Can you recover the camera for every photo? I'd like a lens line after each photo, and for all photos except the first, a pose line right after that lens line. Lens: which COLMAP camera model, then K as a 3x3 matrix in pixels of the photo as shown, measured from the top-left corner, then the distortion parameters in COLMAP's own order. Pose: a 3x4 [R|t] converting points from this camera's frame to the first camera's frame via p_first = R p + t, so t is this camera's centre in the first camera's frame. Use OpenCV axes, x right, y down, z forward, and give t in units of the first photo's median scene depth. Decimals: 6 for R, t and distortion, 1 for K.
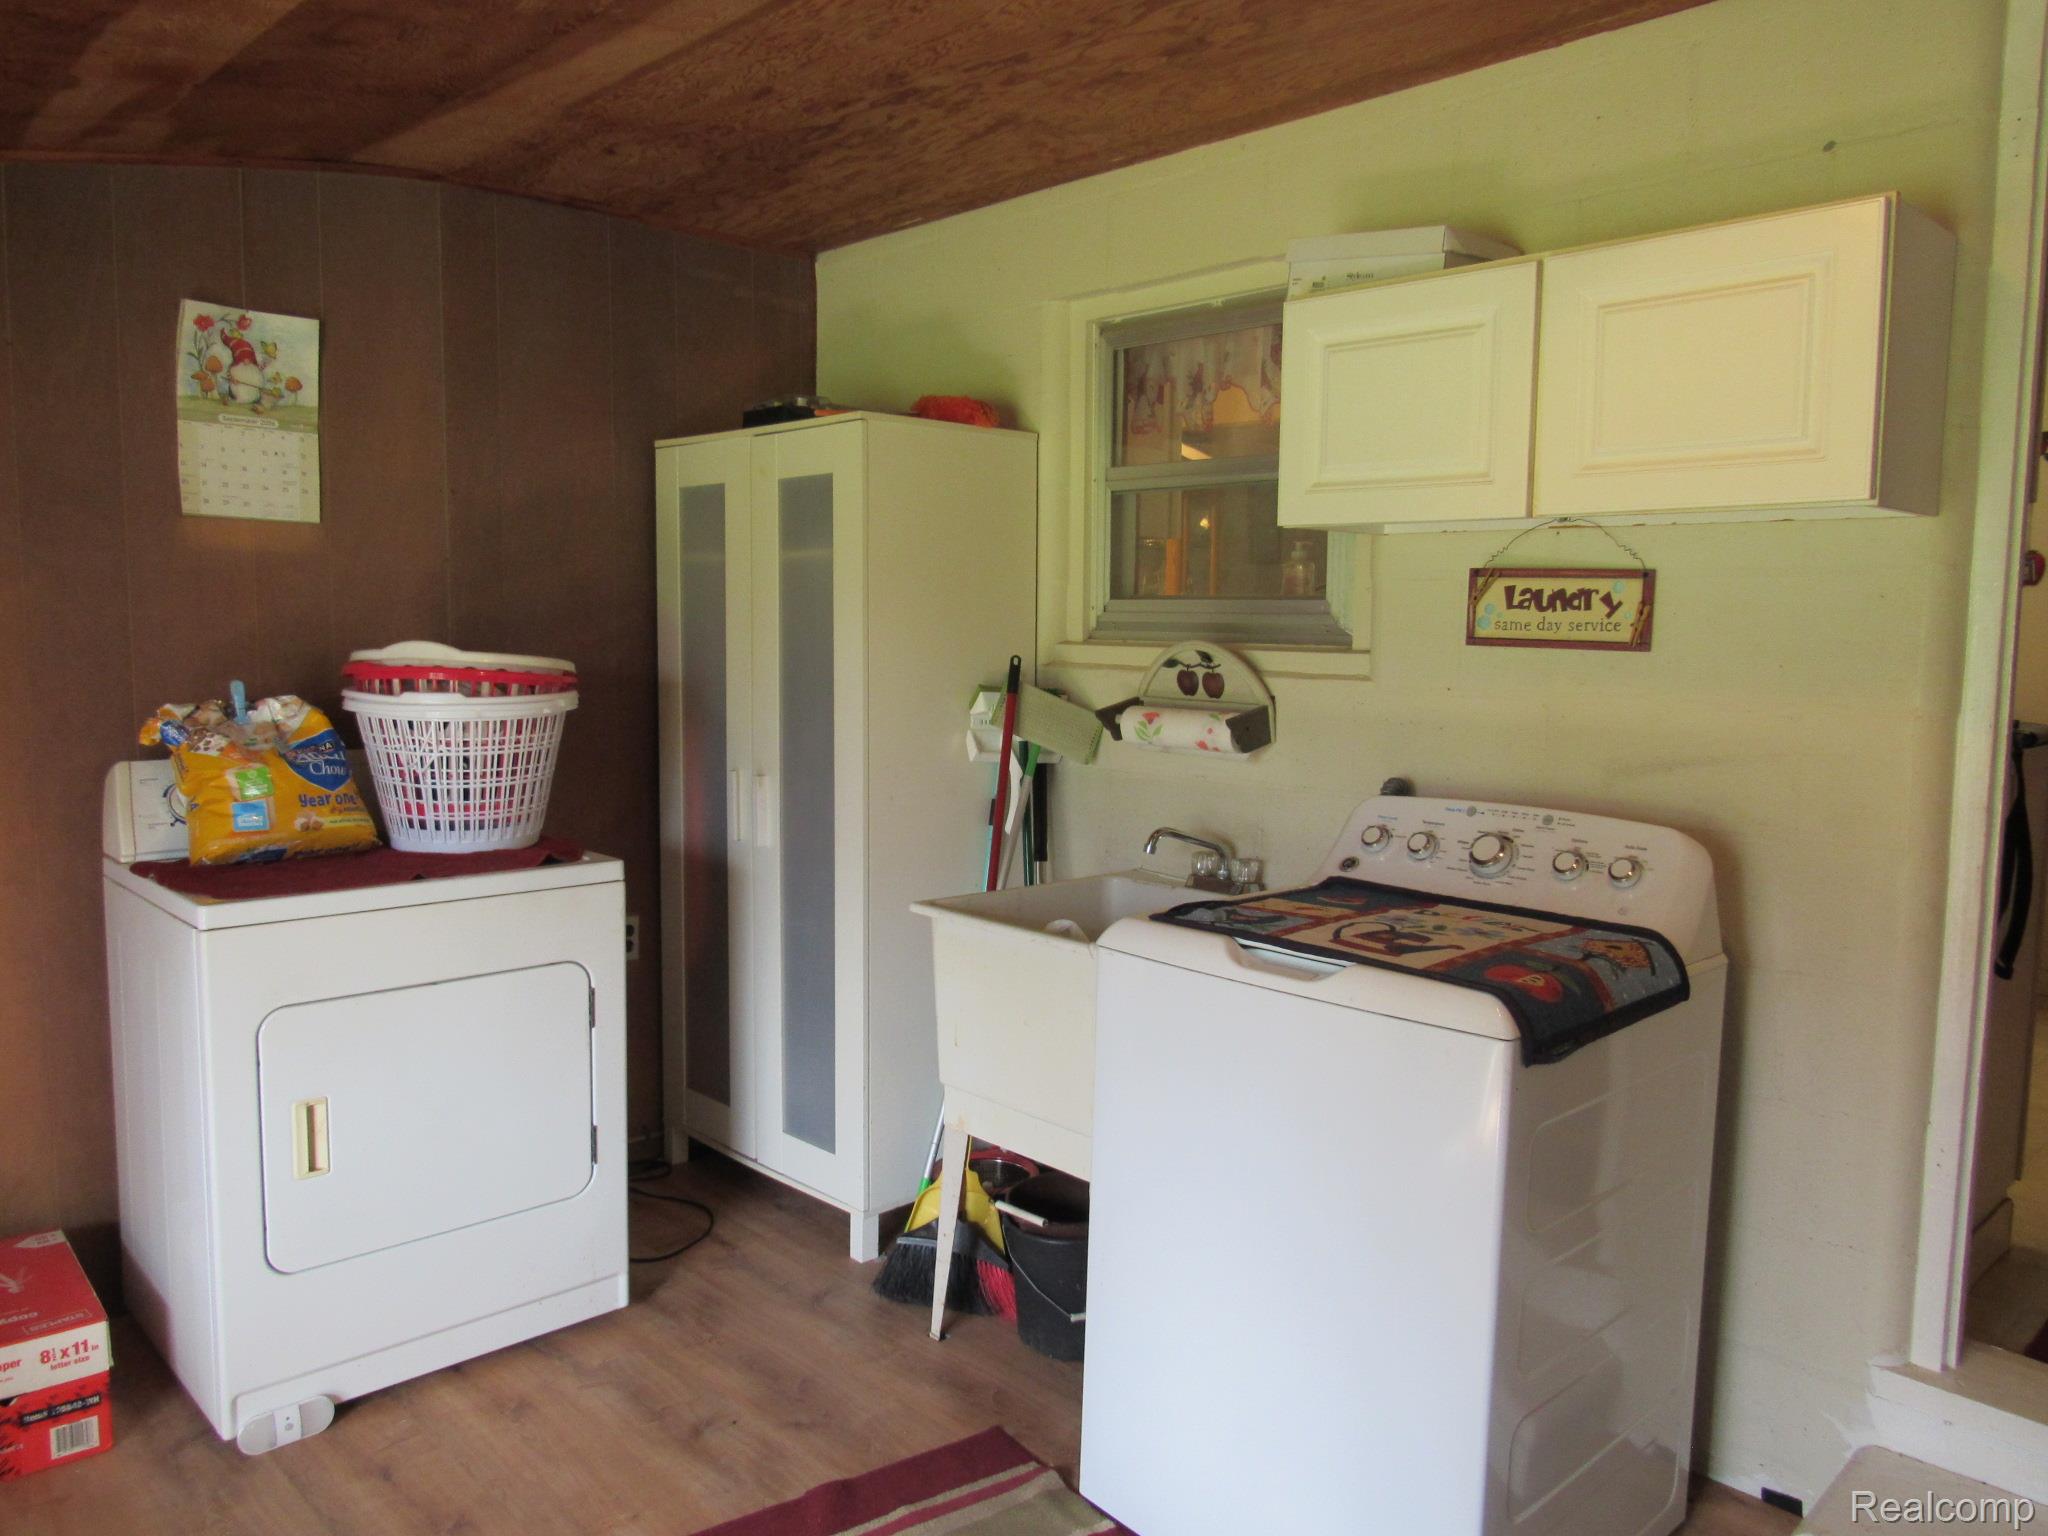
lens RADIAL K [[1467.8, 0, 1024.0], [0, 1467.8, 768.0], [0, 0, 1]] dist [-0.019131, -0.006652]
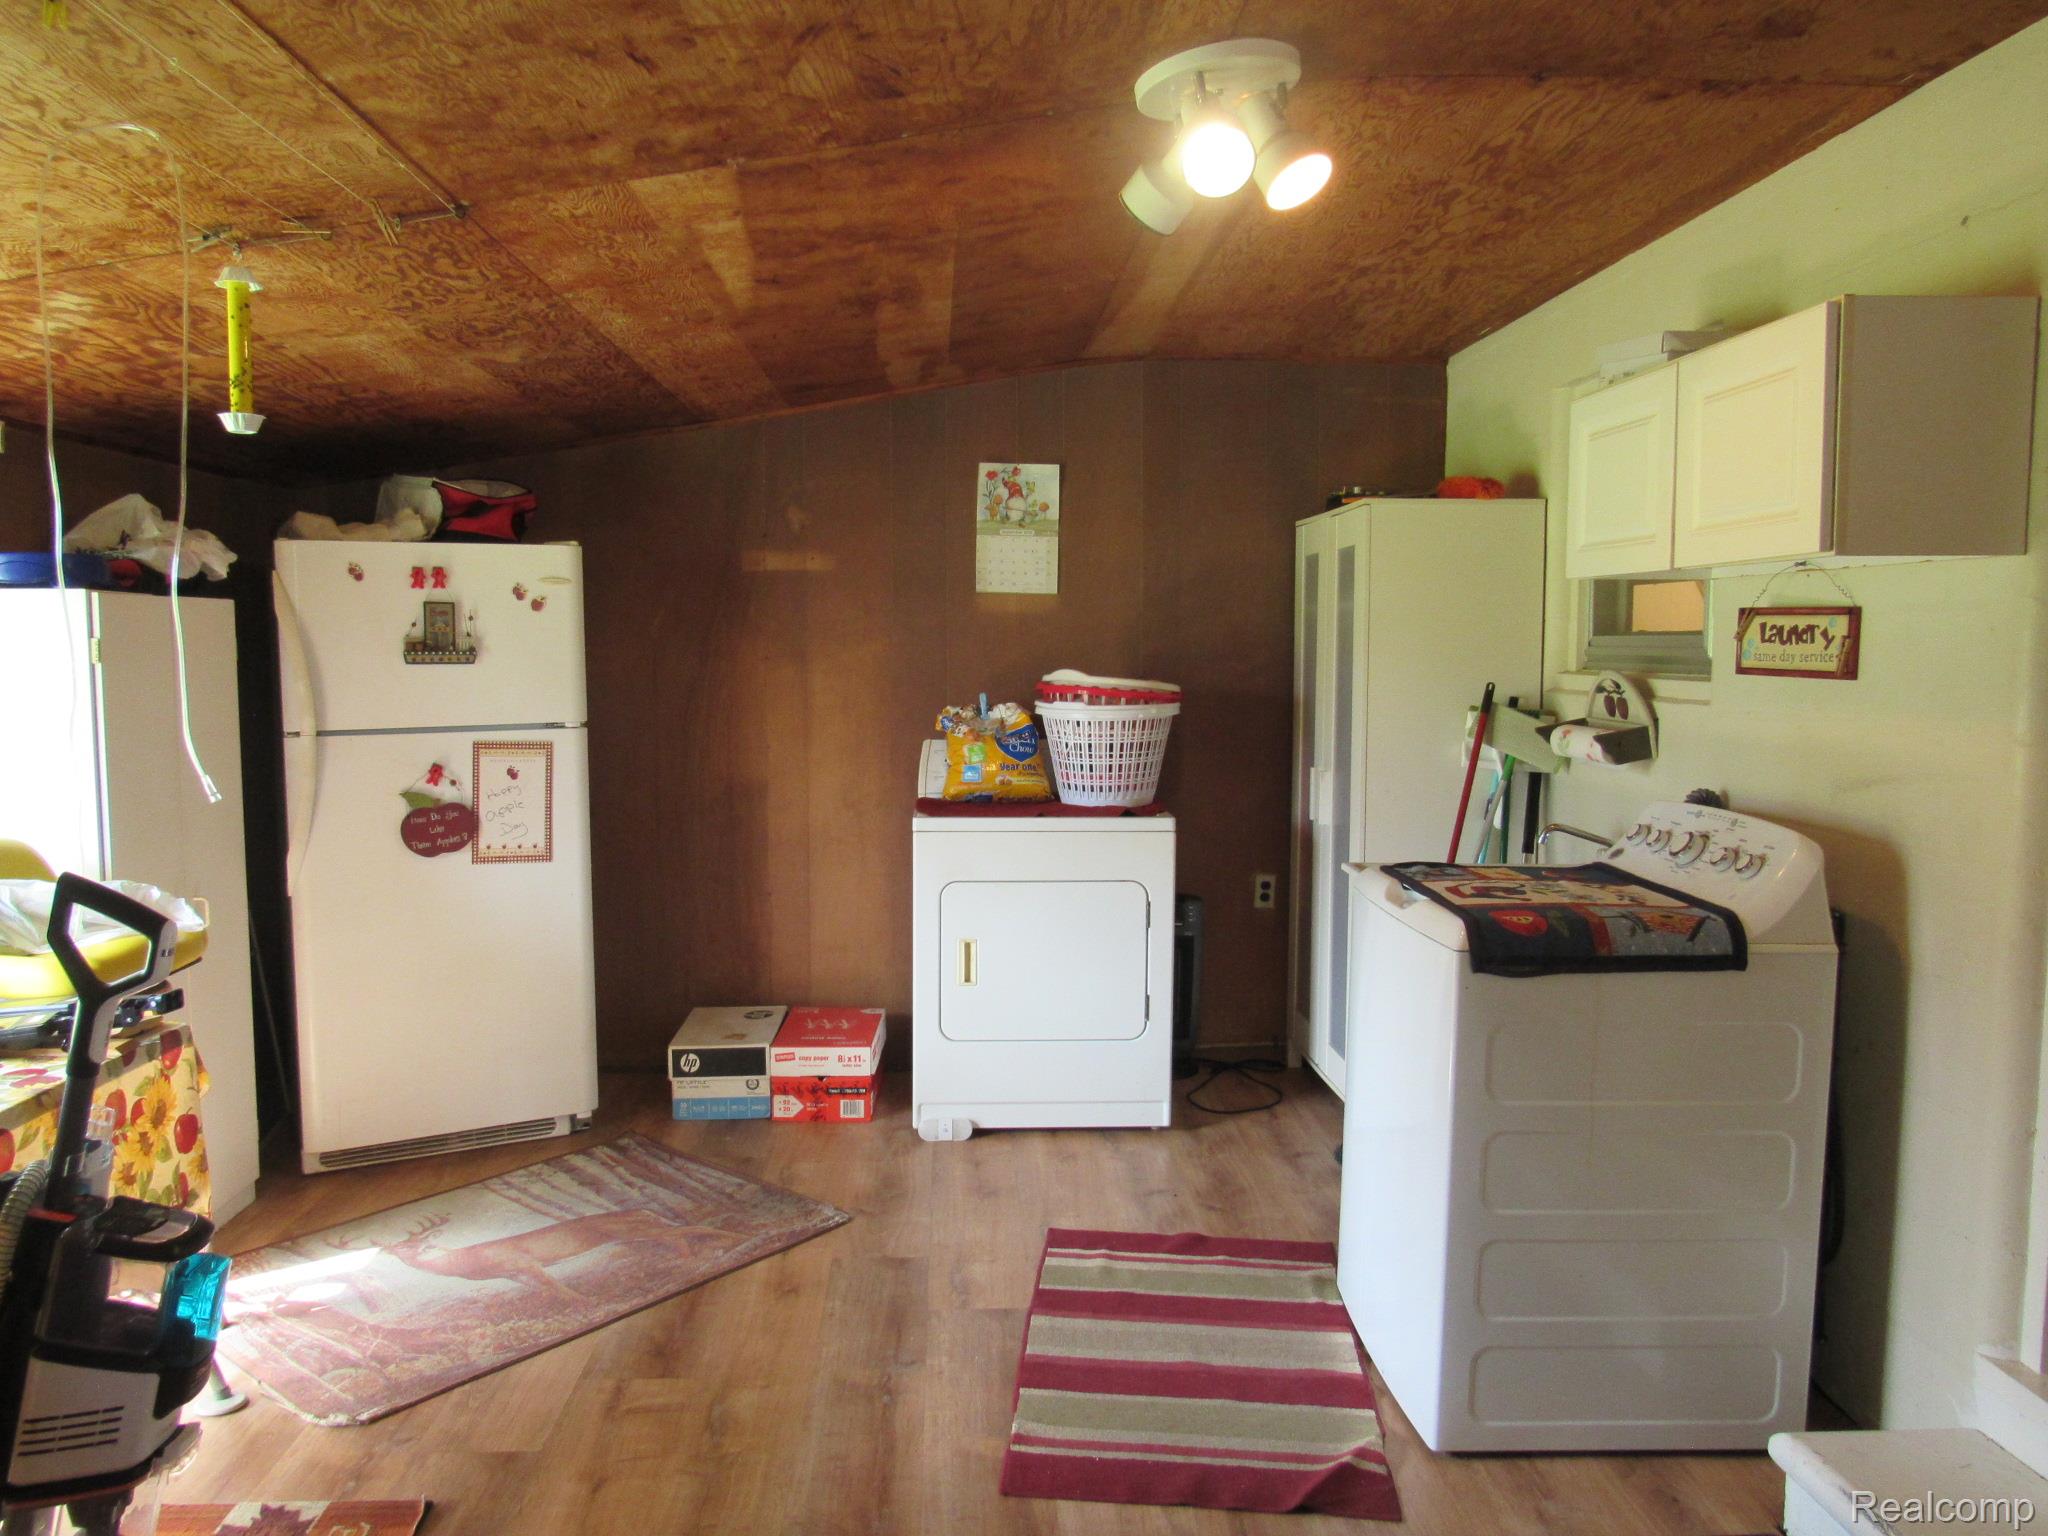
lens RADIAL K [[1483.8, 0, 1024.0], [0, 1483.8, 768.0], [0, 0, 1]] dist [-0.007365, -0.002440]
pose [[0.750288, 0.045175, -0.659566, 0.607998], [-0.060508, 0.998168, -0.000464, 0.022938], [0.658337, 0.040257, 0.751646, -0.229441]]
